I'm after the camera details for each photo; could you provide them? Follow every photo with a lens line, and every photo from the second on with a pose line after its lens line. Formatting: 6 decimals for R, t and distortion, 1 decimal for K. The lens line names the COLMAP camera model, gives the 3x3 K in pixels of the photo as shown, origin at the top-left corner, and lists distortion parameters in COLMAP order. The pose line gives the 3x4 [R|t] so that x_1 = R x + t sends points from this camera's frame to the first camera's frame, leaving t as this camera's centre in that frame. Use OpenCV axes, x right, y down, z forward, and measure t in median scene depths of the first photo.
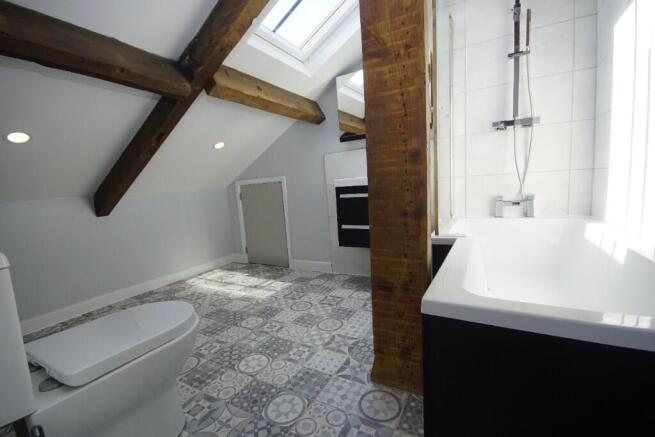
lens RADIAL K [[286.5, 0, 323.4], [0, 286.5, 219.6], [0, 0, 1]] dist [0.012429, -0.016082]
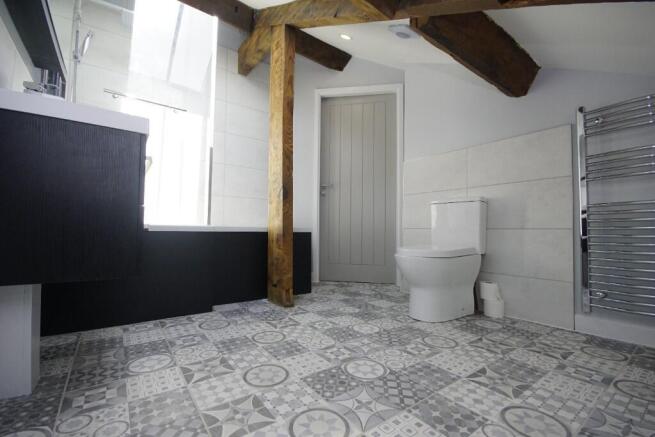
lens RADIAL K [[286.5, 0, 323.4], [0, 286.5, 219.6], [0, 0, 1]] dist [0.012429, -0.016082]
pose [[-0.913497, 0.079148, 0.399072, -0.466070], [0.102837, 0.993962, 0.038268, 0.031356], [-0.393633, 0.075997, -0.916121, 1.683609]]
